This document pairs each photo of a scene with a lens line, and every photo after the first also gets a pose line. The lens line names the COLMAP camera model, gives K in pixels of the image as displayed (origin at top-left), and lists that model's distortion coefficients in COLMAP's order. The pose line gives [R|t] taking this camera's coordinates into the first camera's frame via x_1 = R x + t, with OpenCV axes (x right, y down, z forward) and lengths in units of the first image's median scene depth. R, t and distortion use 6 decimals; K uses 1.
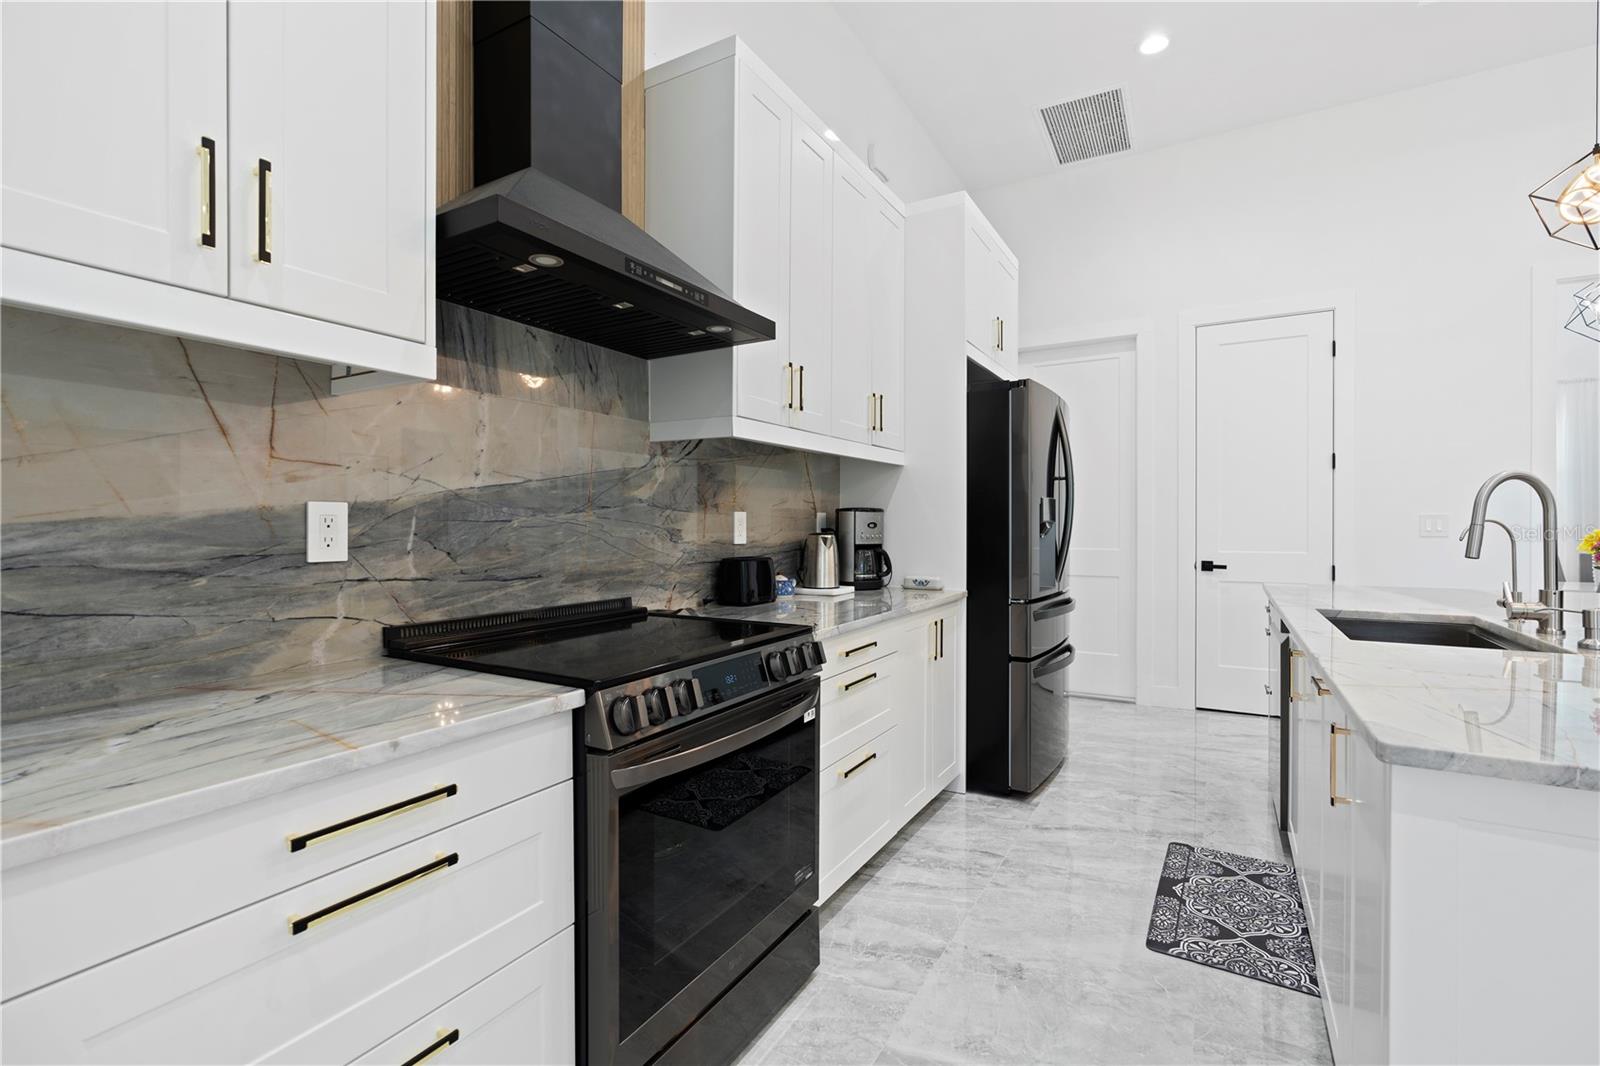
lens RADIAL K [[713.1, 0, 804.8], [0, 713.1, 530.6], [0, 0, 1]] dist [-0.004416, 0.000899]
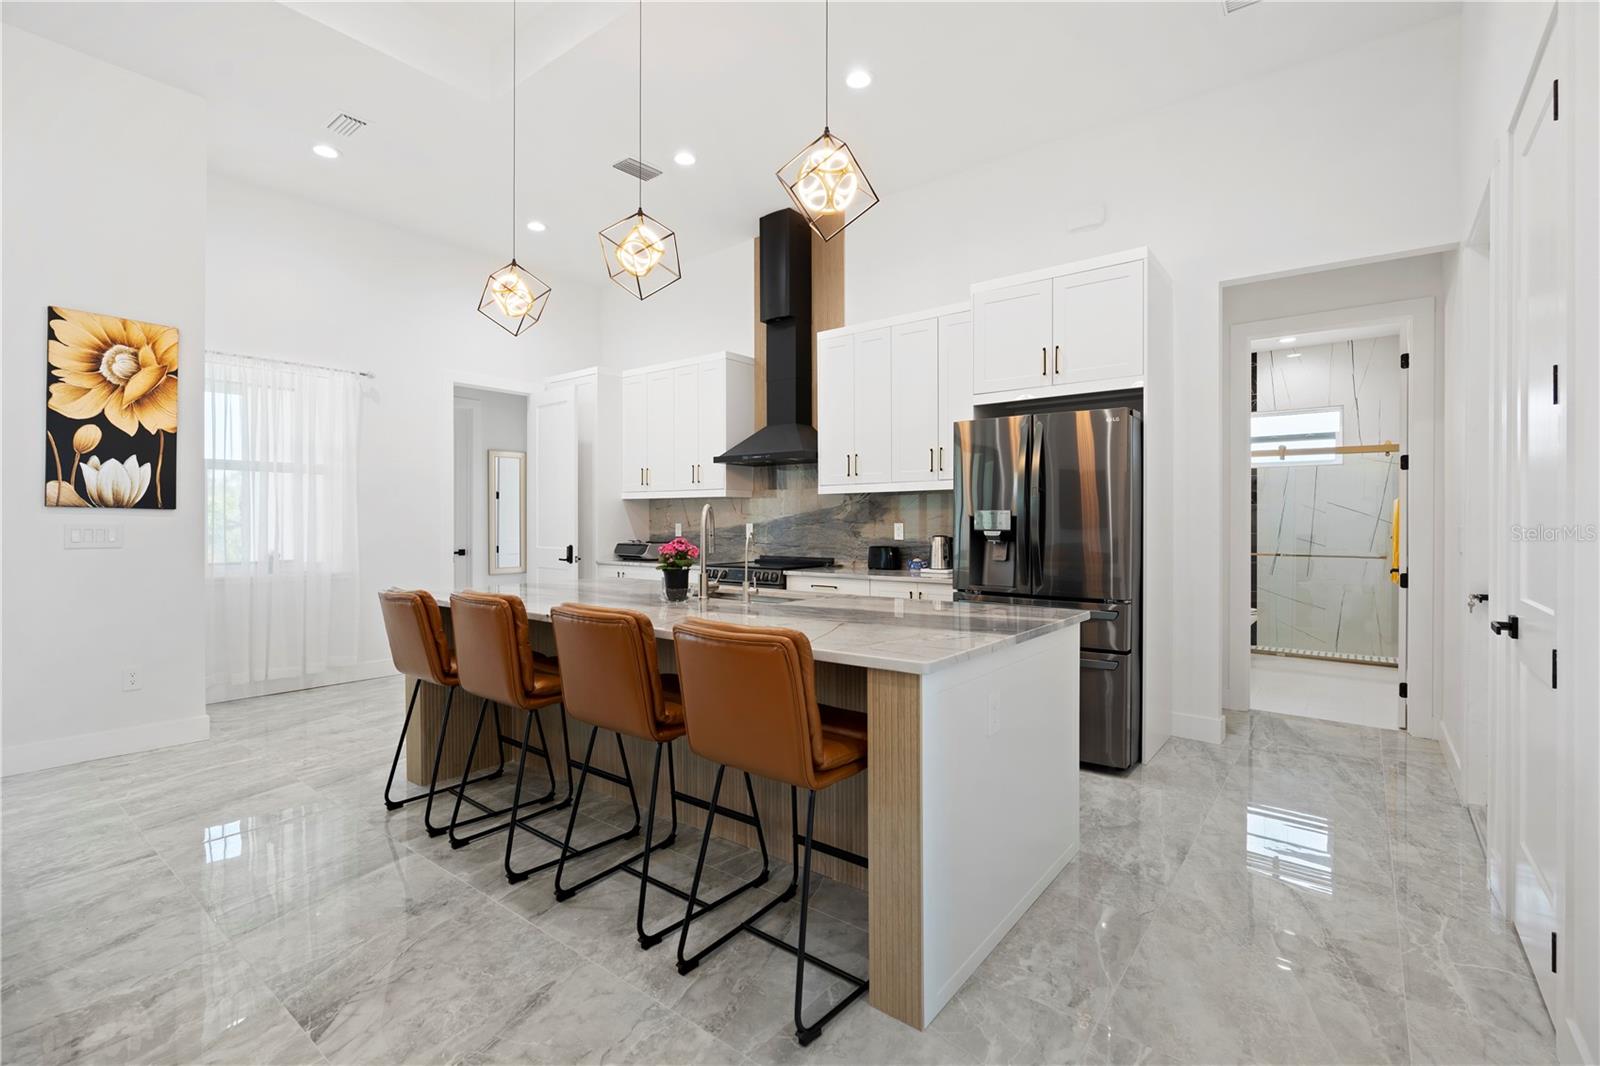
lens RADIAL K [[713.1, 0, 806.5], [0, 713.1, 524.5], [0, 0, 1]] dist [-0.004416, 0.000899]
pose [[-0.126978, 0.005478, -0.991890, 2.561607], [-0.006295, 0.999960, 0.006329, -0.046269], [0.991886, 0.007048, -0.126938, 1.375795]]
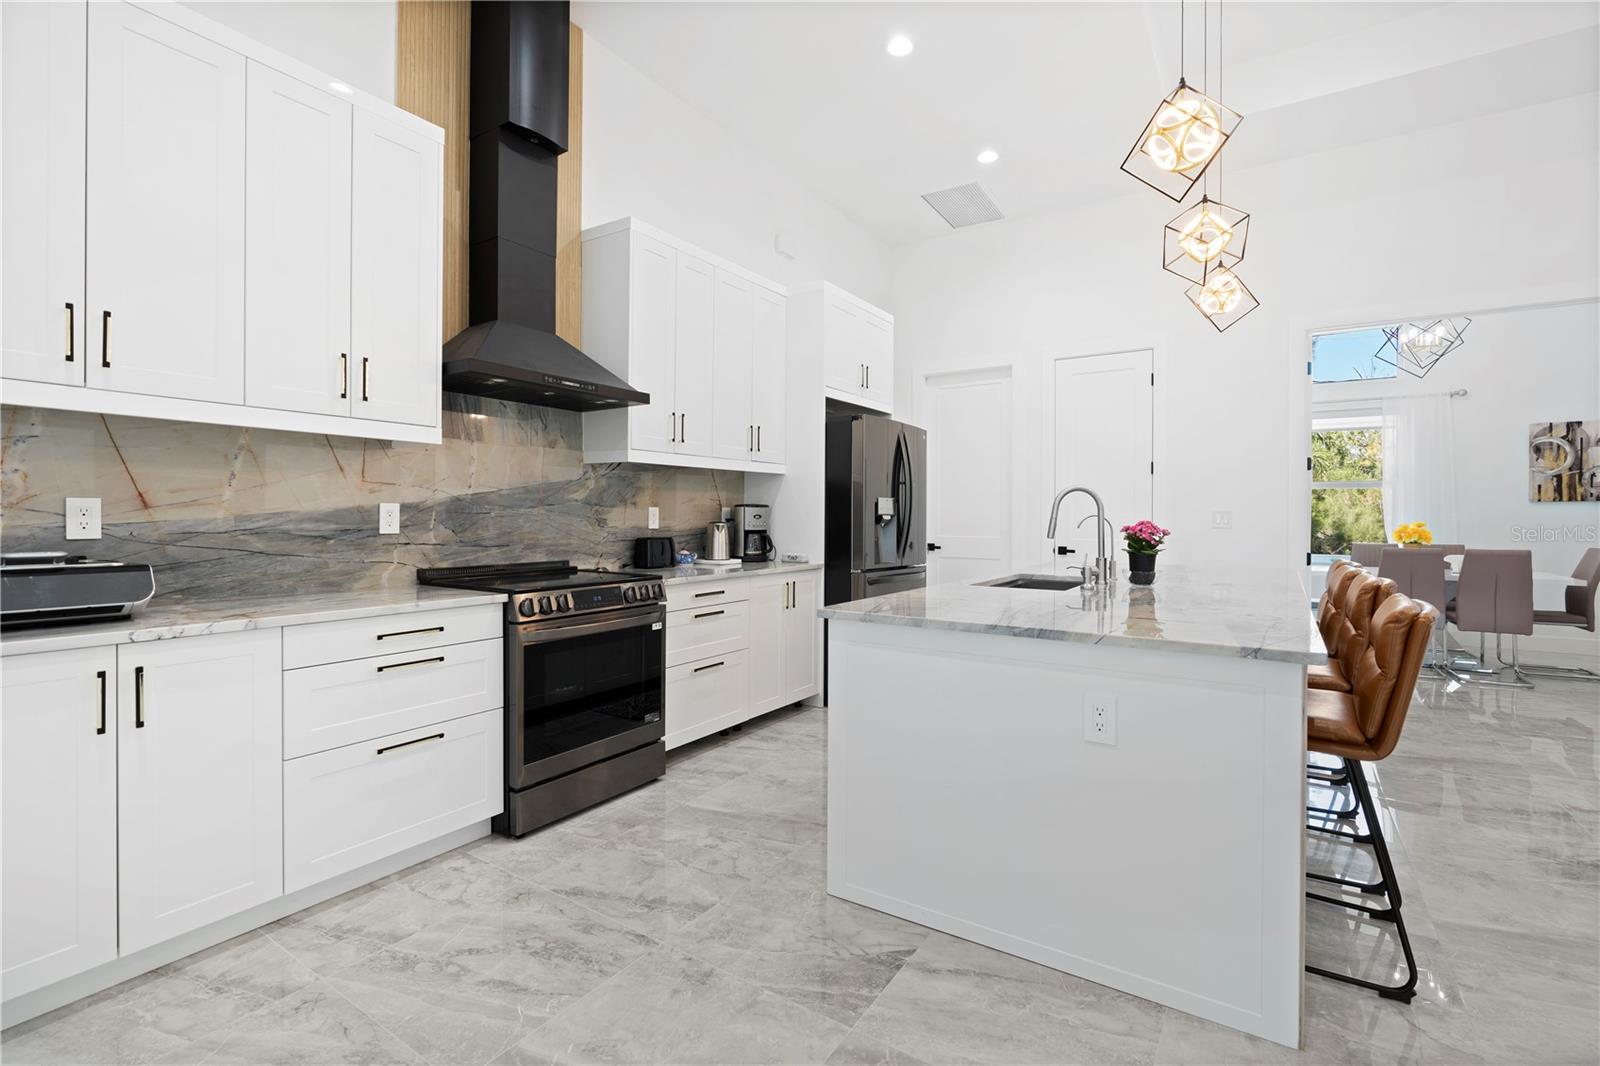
lens RADIAL K [[713.1, 0, 803.1], [0, 713.1, 520.2], [0, 0, 1]] dist [-0.004416, 0.000899]
pose [[0.998339, 0.005442, -0.057354, 0.424953], [-0.005564, 0.999983, -0.001968, 0.003131], [0.057342, 0.002284, 0.998352, -0.655411]]
